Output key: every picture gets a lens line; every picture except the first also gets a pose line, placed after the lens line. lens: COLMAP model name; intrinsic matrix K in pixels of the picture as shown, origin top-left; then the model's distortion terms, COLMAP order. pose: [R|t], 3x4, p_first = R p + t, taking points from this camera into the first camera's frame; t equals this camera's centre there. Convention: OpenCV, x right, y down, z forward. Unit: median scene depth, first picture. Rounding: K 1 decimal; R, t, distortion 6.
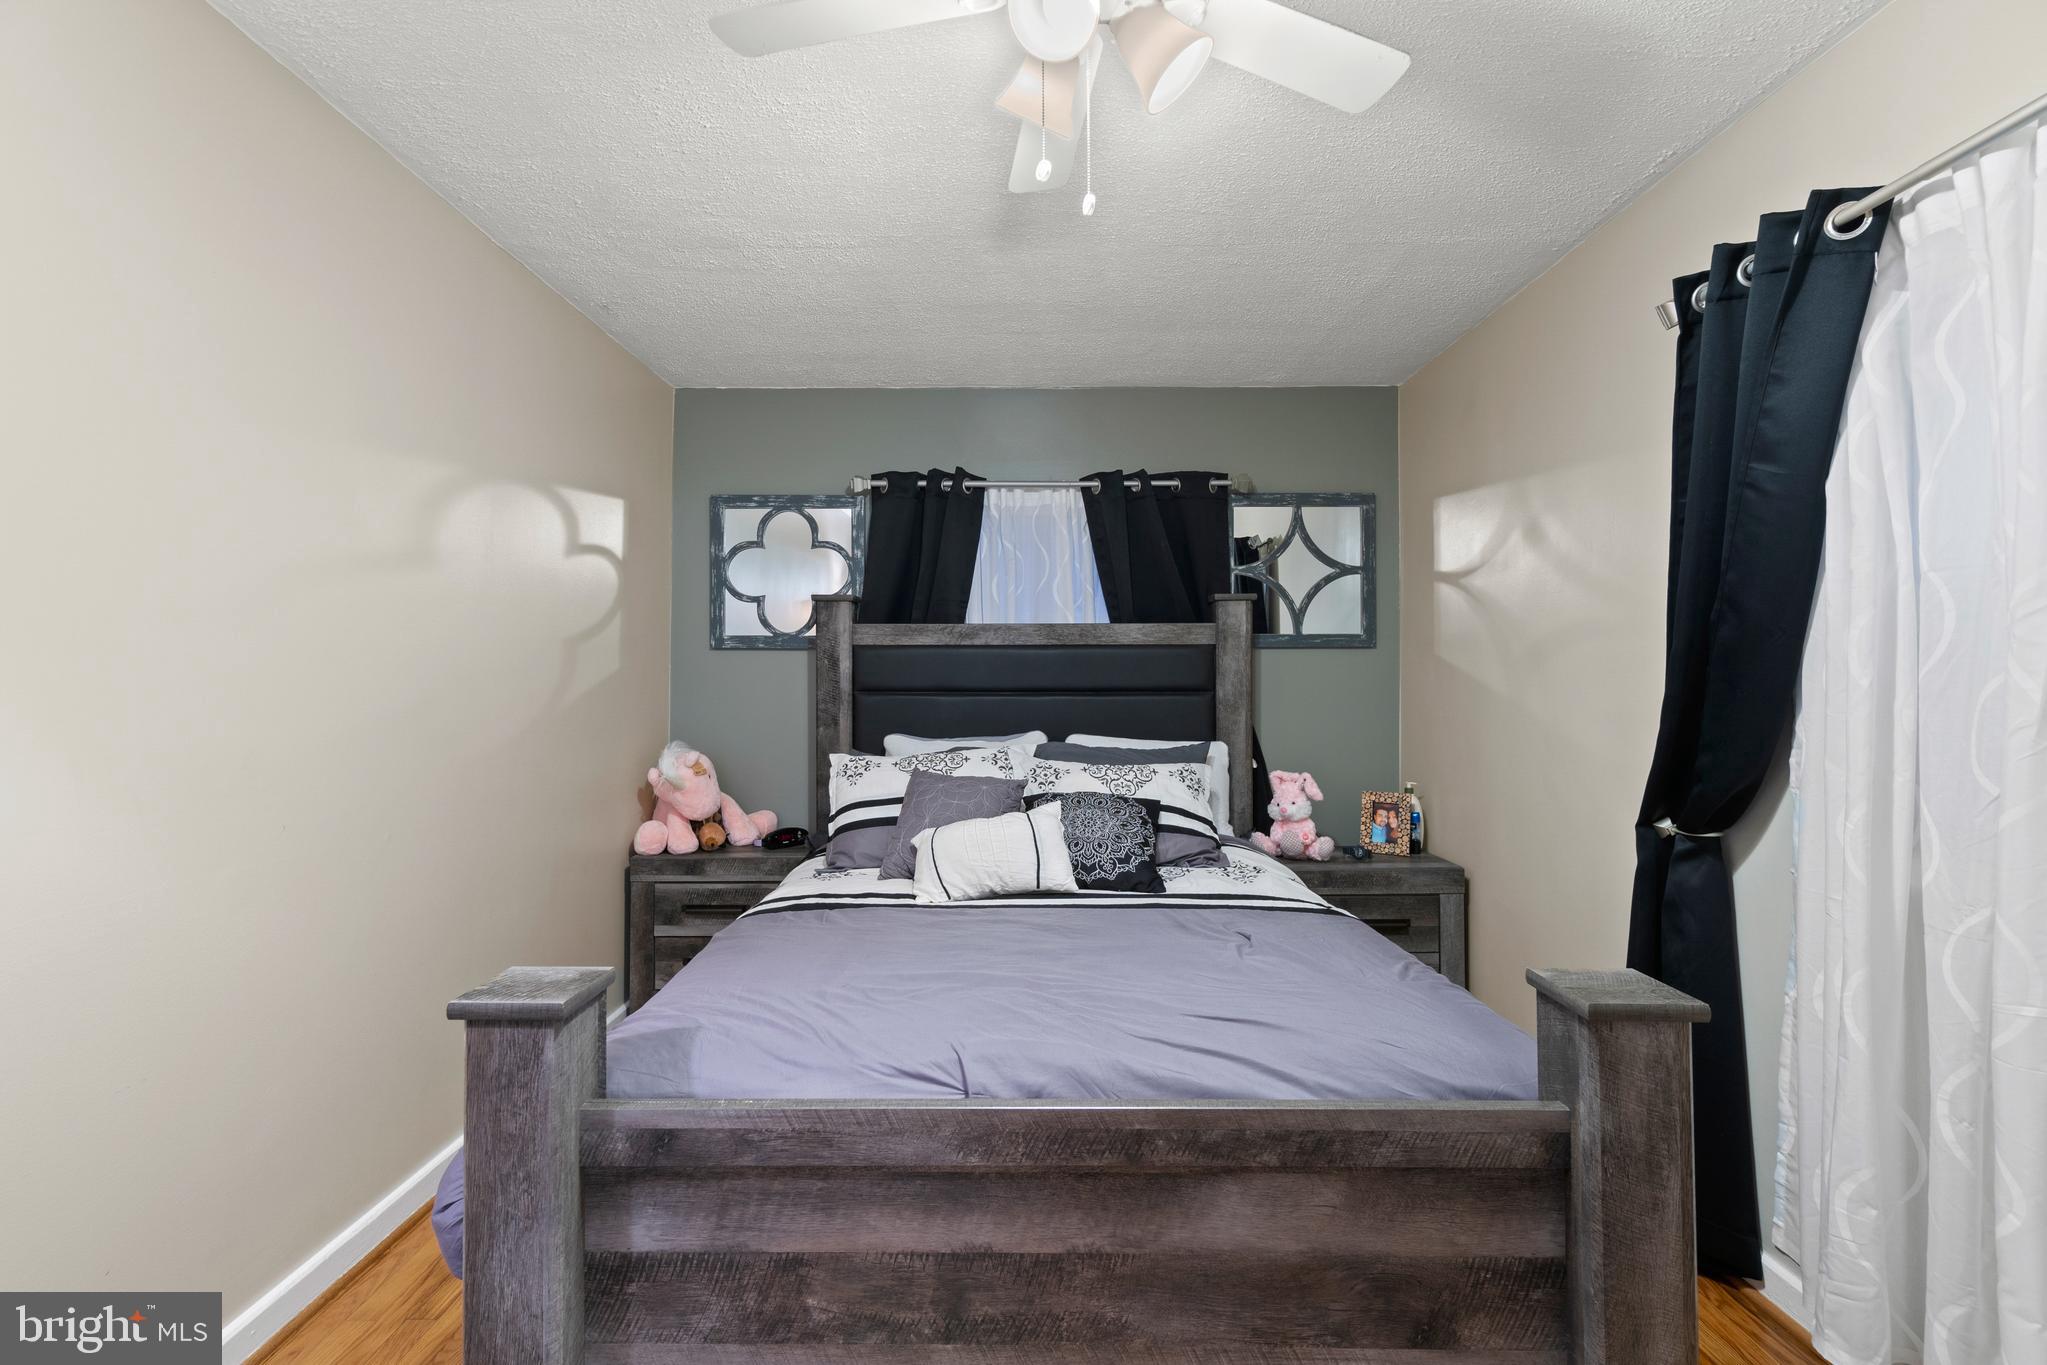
lens RADIAL K [[904.7, 0, 1021.8], [0, 904.7, 665.0], [0, 0, 1]] dist [-0.004197, -0.000002]
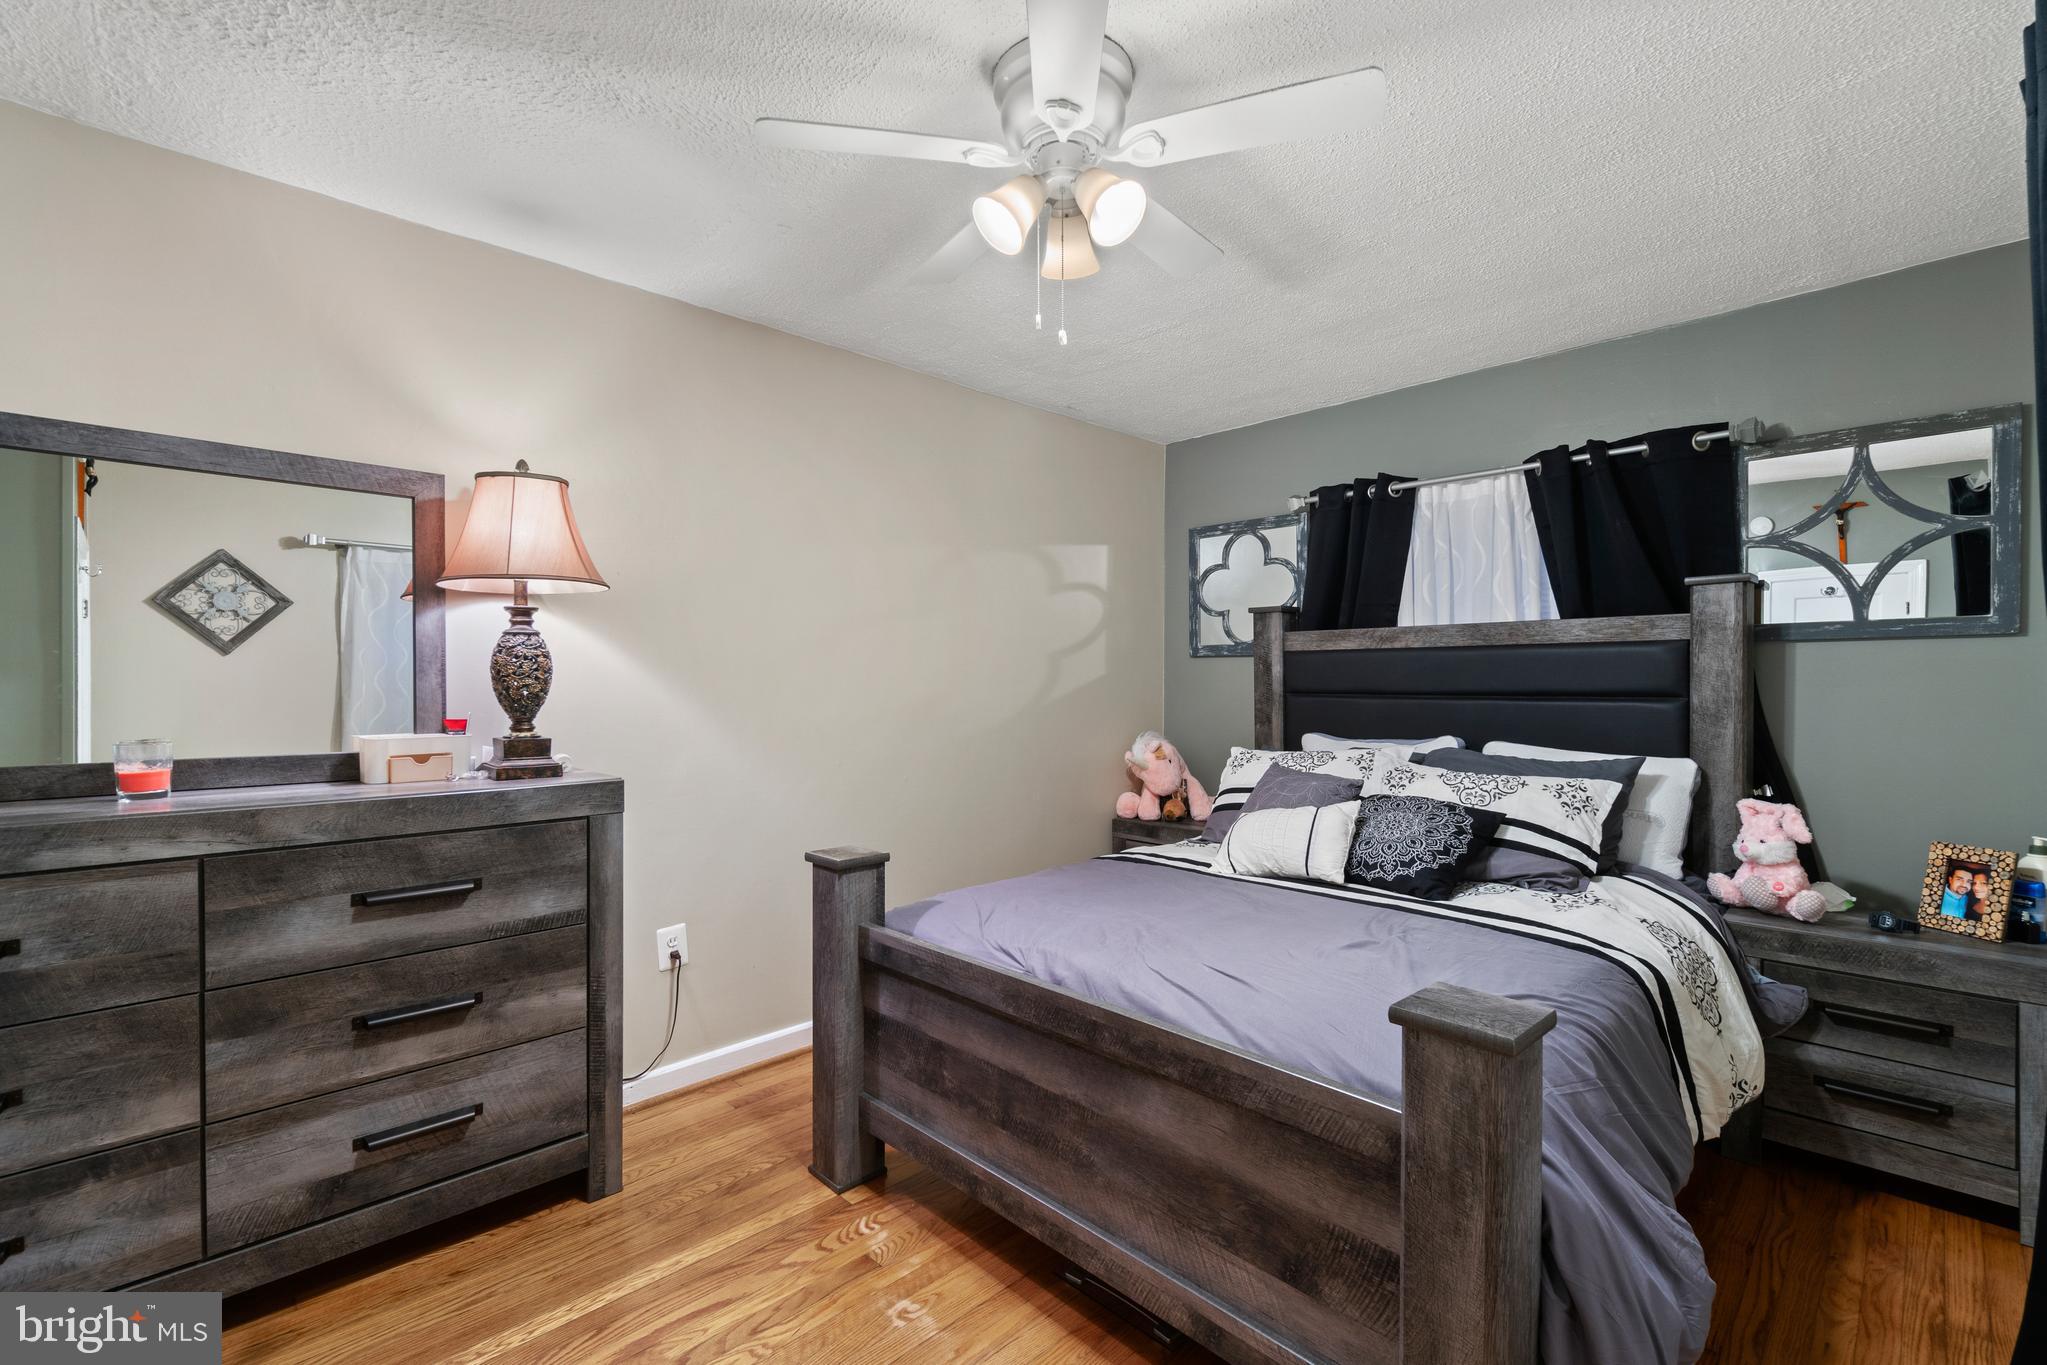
lens RADIAL K [[888.8, 0, 998.4], [0, 888.8, 687.7], [0, 0, 1]] dist [-0.001869, -0.000227]
pose [[0.688772, 0.004457, -0.724964, 0.372447], [0.013905, 0.999716, 0.019356, -0.003657], [0.724845, -0.023413, 0.688514, -0.001626]]
